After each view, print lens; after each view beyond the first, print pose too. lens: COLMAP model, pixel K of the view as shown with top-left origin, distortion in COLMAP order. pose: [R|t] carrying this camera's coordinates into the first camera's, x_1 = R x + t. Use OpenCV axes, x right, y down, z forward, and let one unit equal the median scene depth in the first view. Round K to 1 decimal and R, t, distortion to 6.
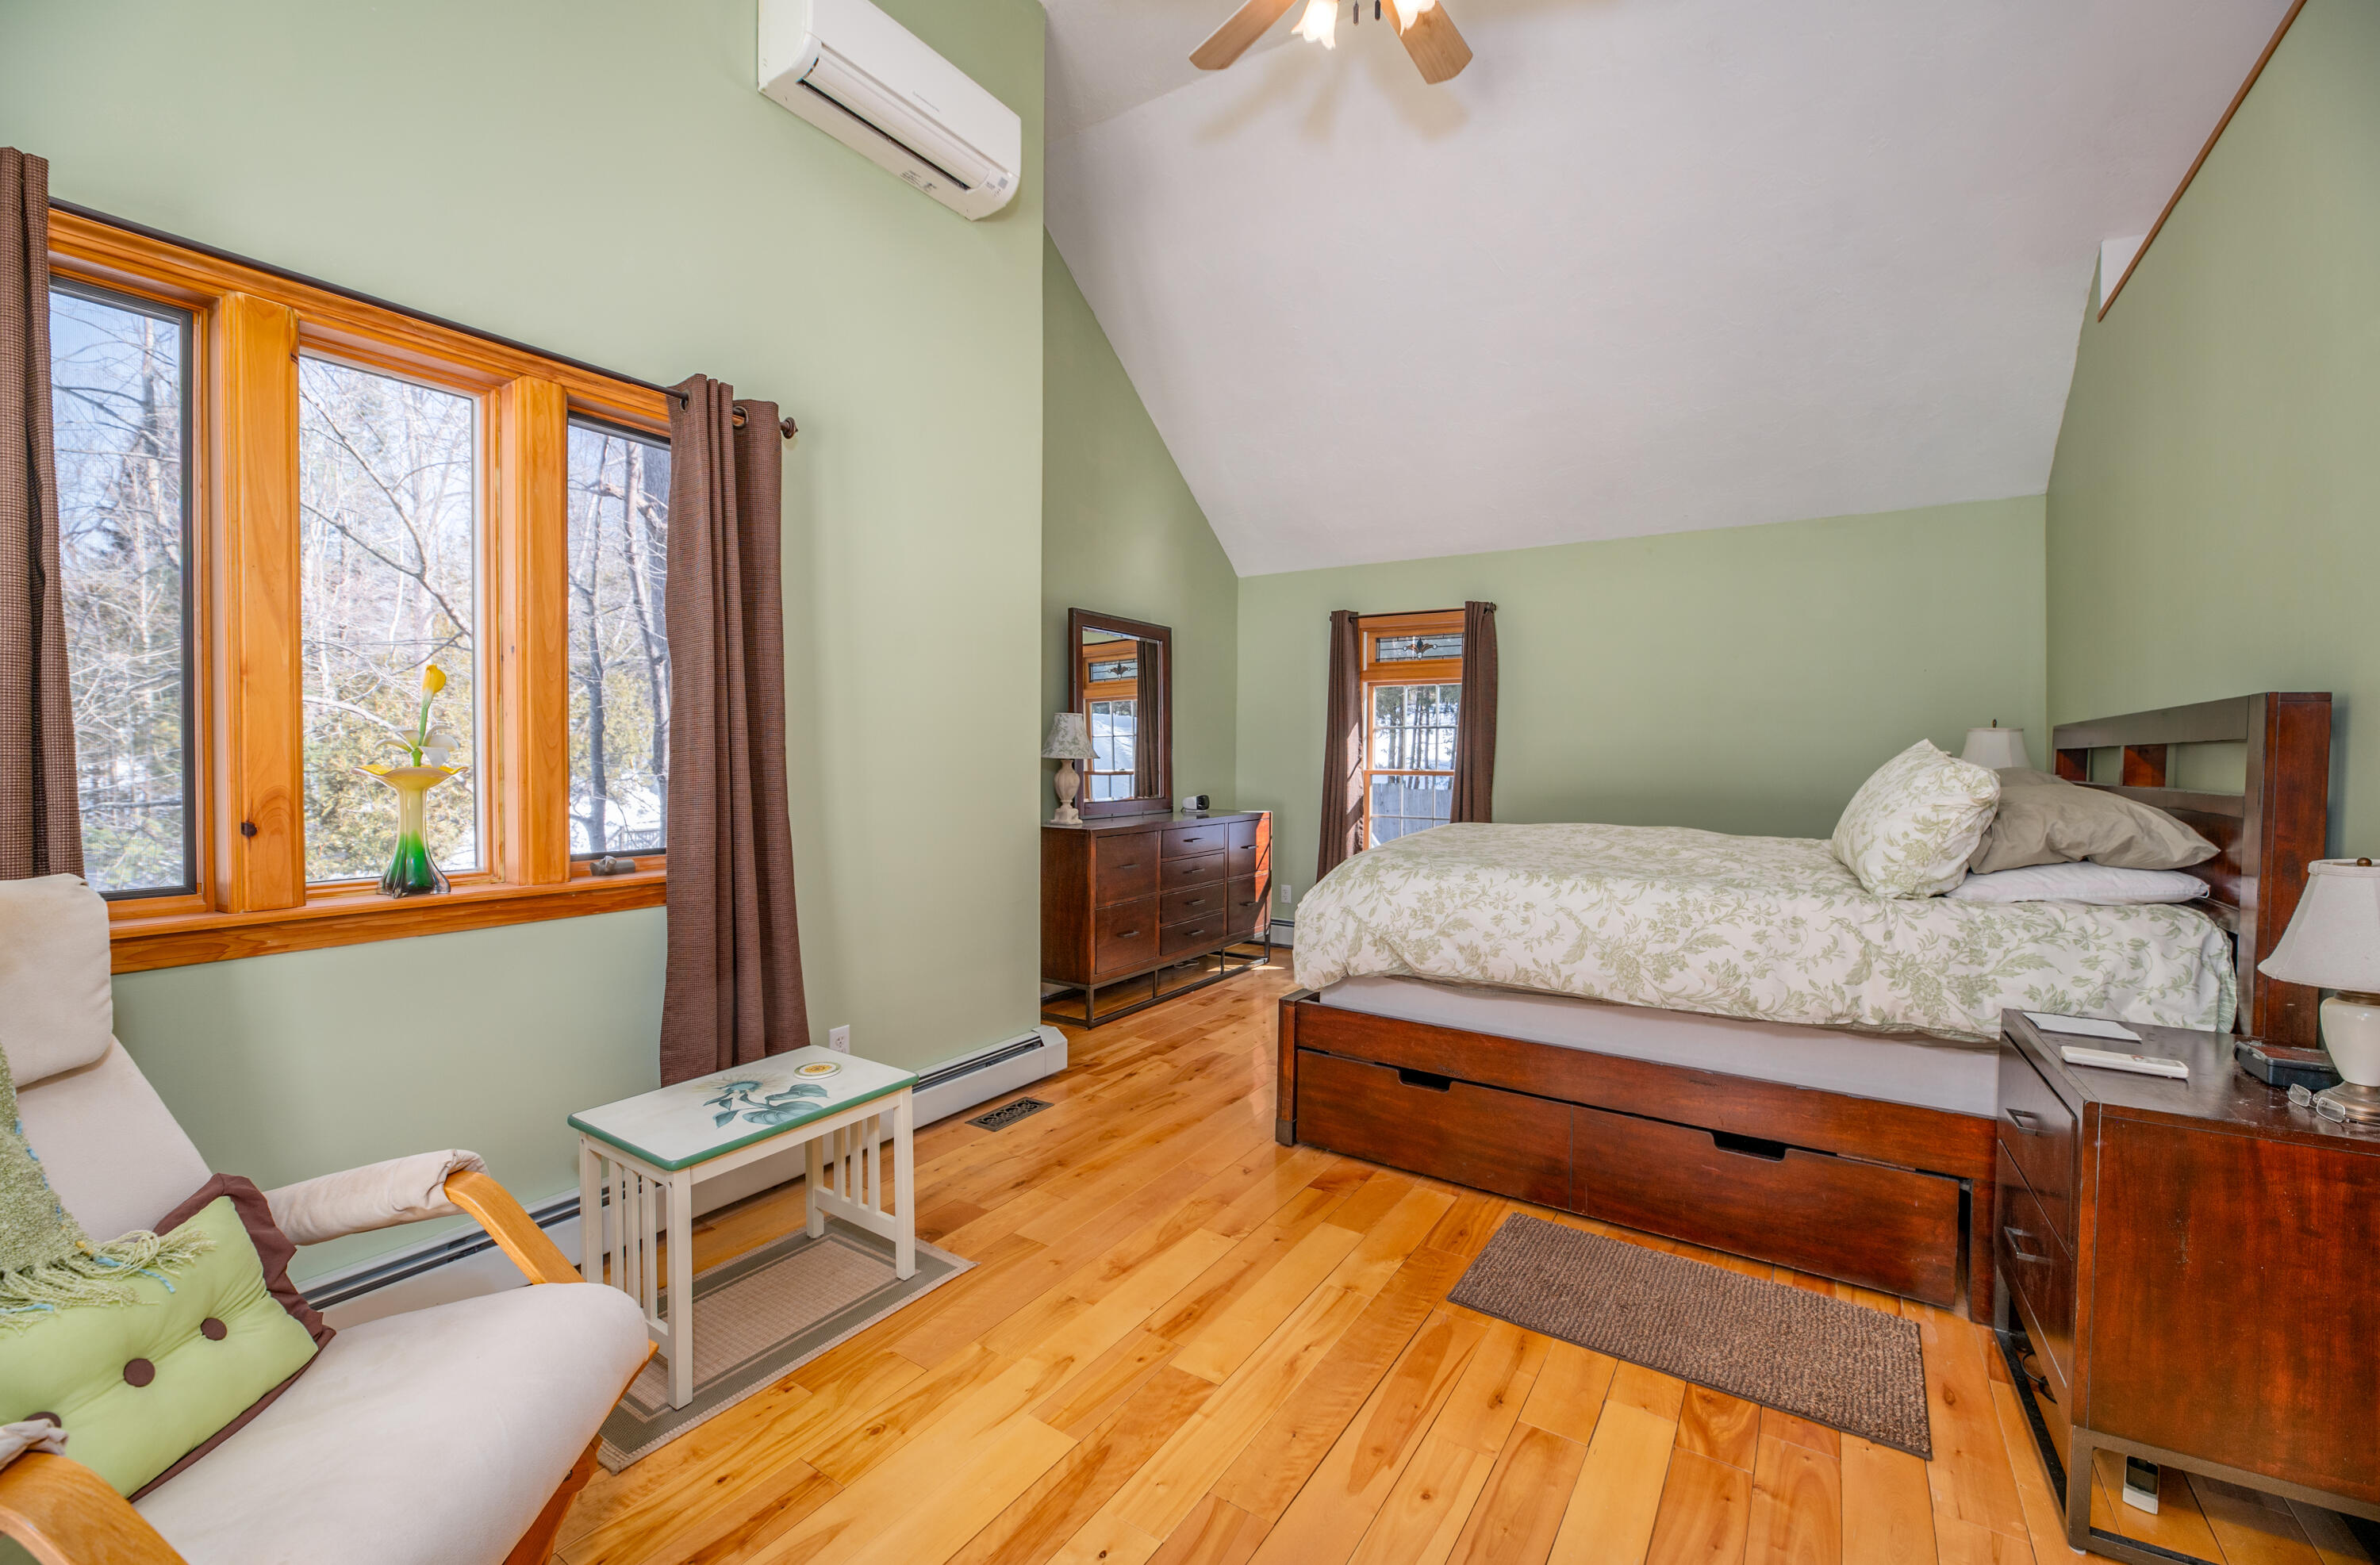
lens RADIAL K [[991.1, 0, 1192.7], [0, 991.1, 776.5], [0, 0, 1]] dist [0.000014, -0.001399]
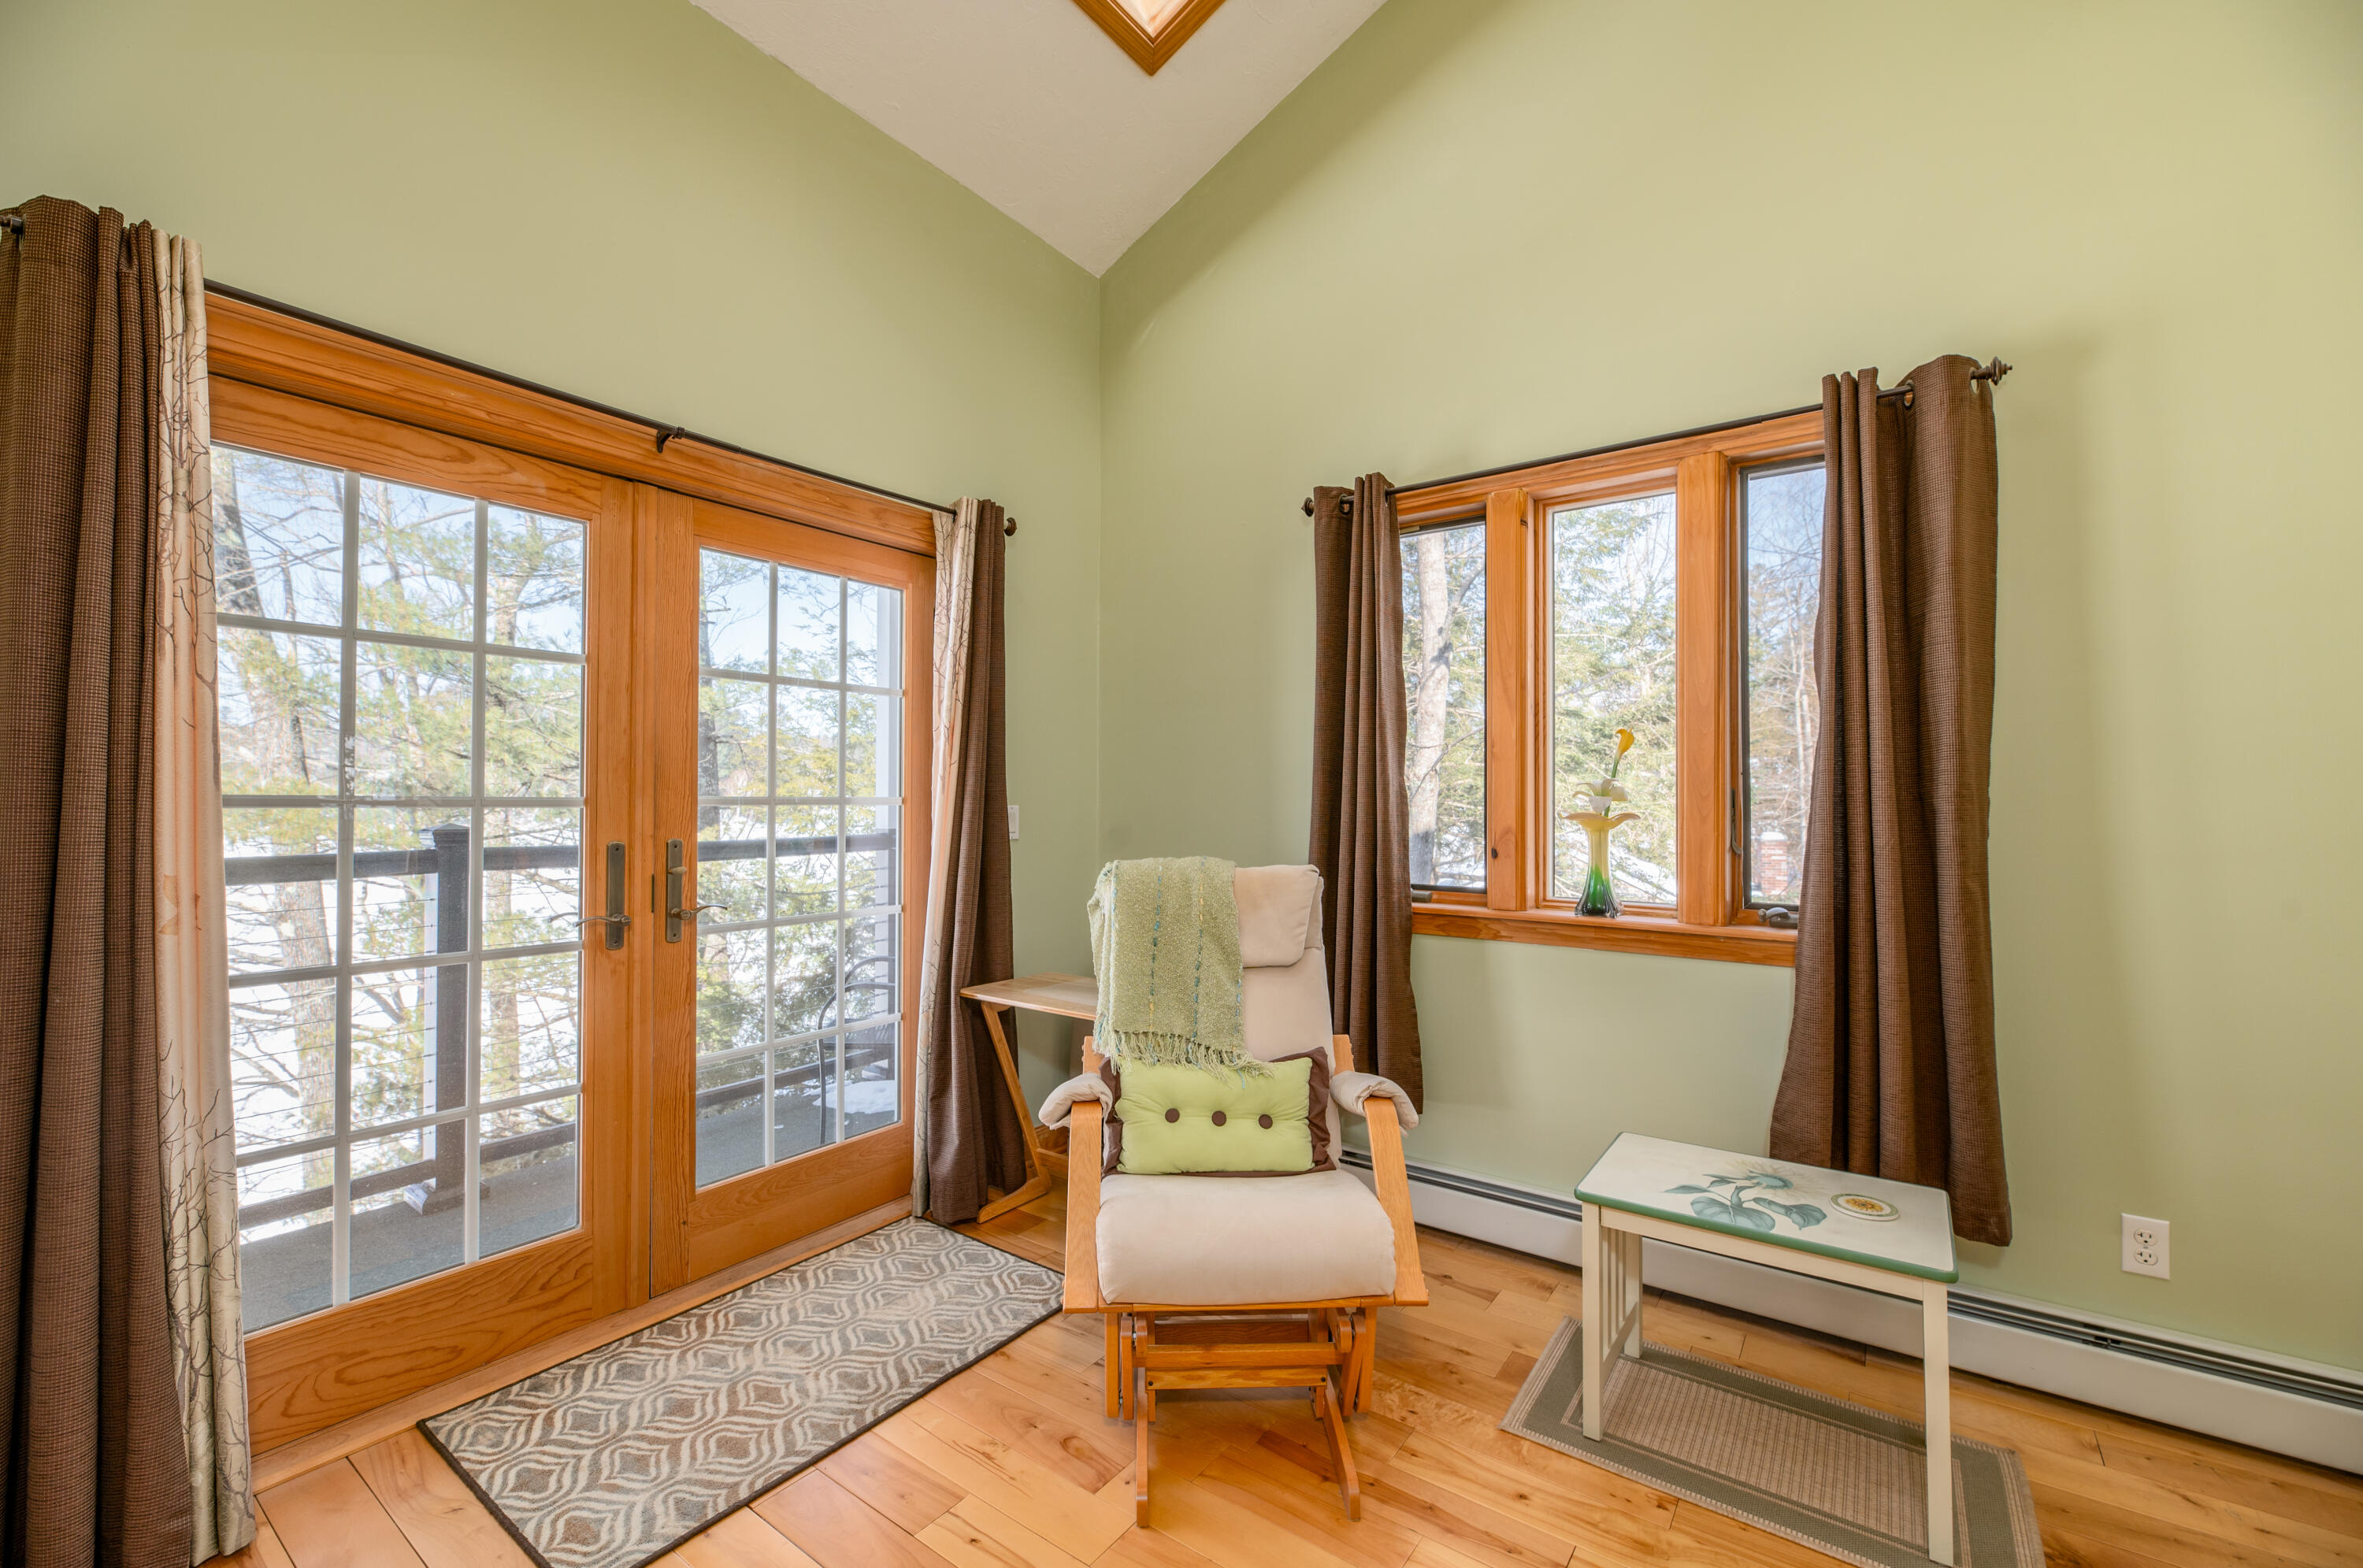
lens RADIAL K [[984.1, 0, 1174.6], [0, 984.1, 787.2], [0, 0, 1]] dist [0.000014, -0.001399]
pose [[-0.052948, -0.014521, -0.998492, 0.469369], [-0.027812, 0.999528, -0.013062, -0.010689], [0.998210, 0.027079, -0.053327, 0.532765]]
